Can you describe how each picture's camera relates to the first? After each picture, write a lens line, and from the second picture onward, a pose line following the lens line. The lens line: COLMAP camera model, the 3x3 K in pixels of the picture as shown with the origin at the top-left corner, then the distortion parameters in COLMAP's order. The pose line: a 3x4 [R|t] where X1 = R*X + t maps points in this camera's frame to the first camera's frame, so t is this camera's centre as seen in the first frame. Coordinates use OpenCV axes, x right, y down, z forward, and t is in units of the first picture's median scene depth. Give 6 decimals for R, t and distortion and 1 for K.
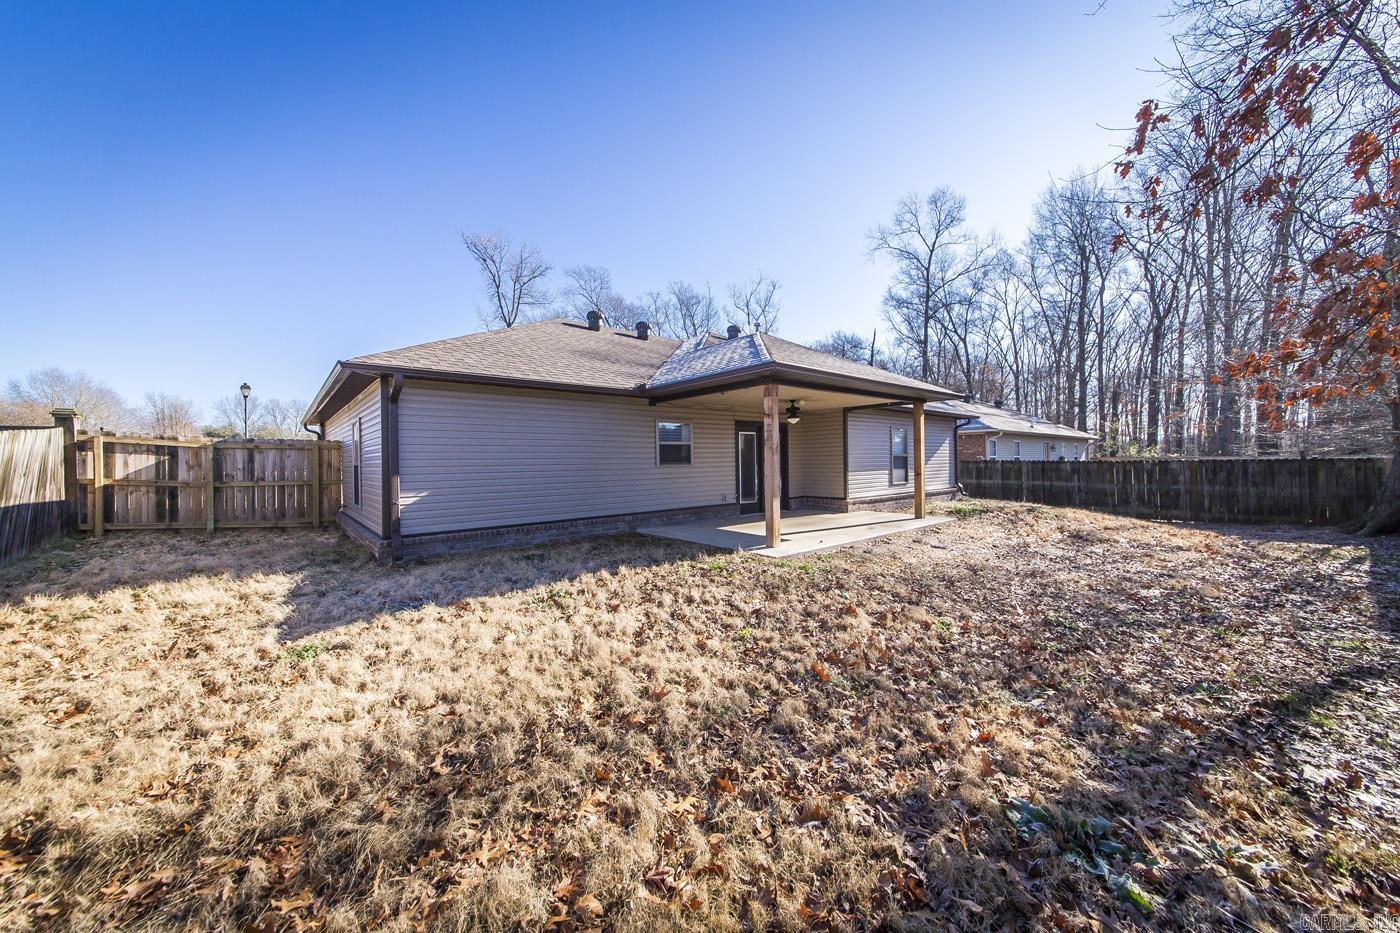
lens RADIAL K [[499.5, 0, 701.9], [0, 499.5, 476.1], [0, 0, 1]] dist [0.000947, 0.000085]
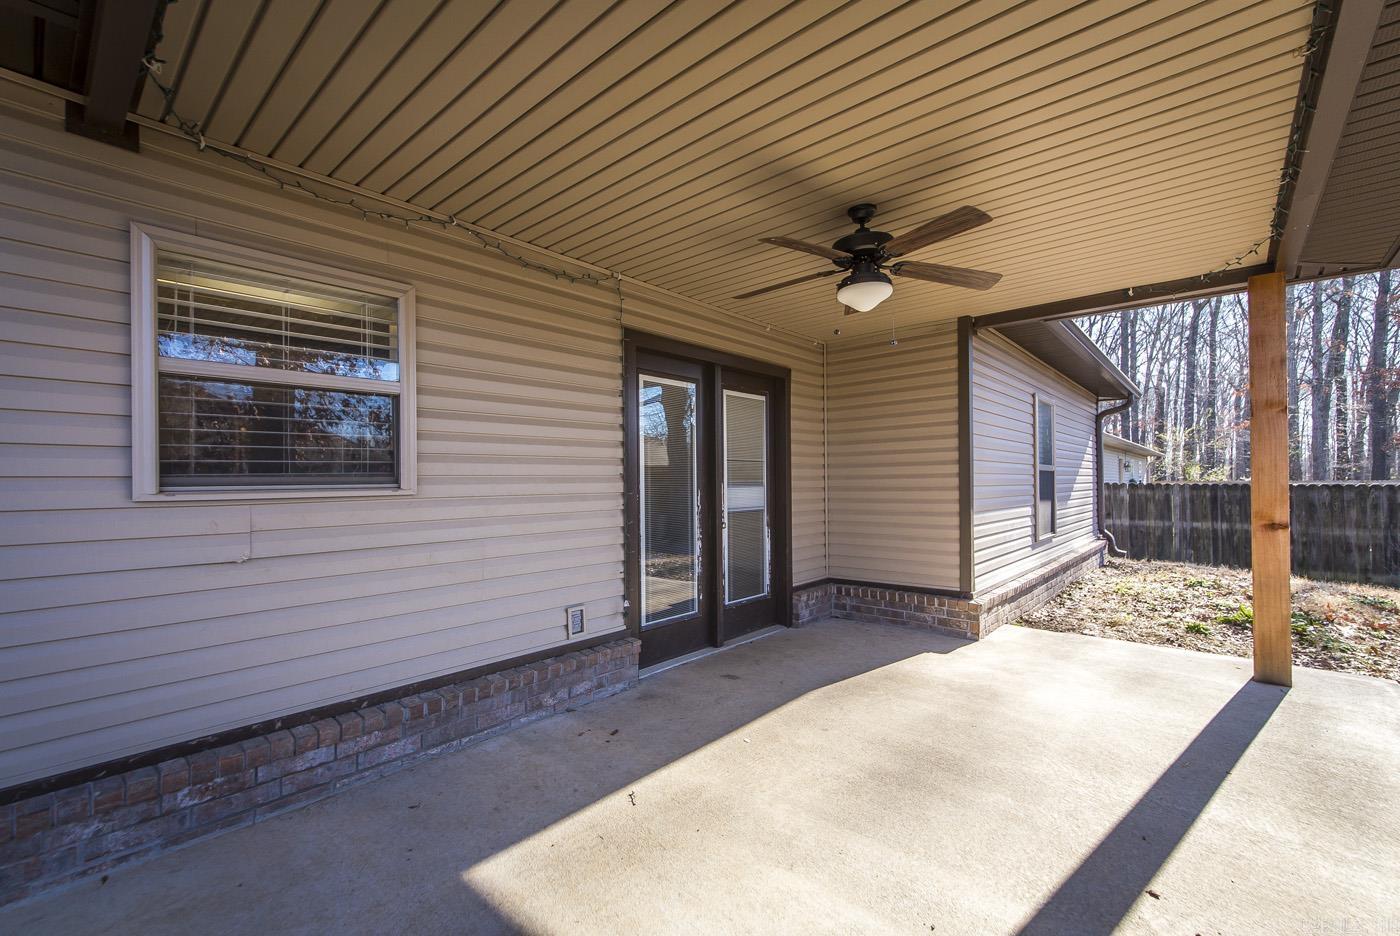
lens RADIAL K [[601.3, 0, 702.3], [0, 601.3, 490.7], [0, 0, 1]] dist [-0.000003, -0.000004]
pose [[0.990875, -0.000081, 0.134781, 0.063886], [0.003520, 0.999674, -0.025280, -0.013714], [-0.134735, 0.025524, 0.990553, 0.652796]]
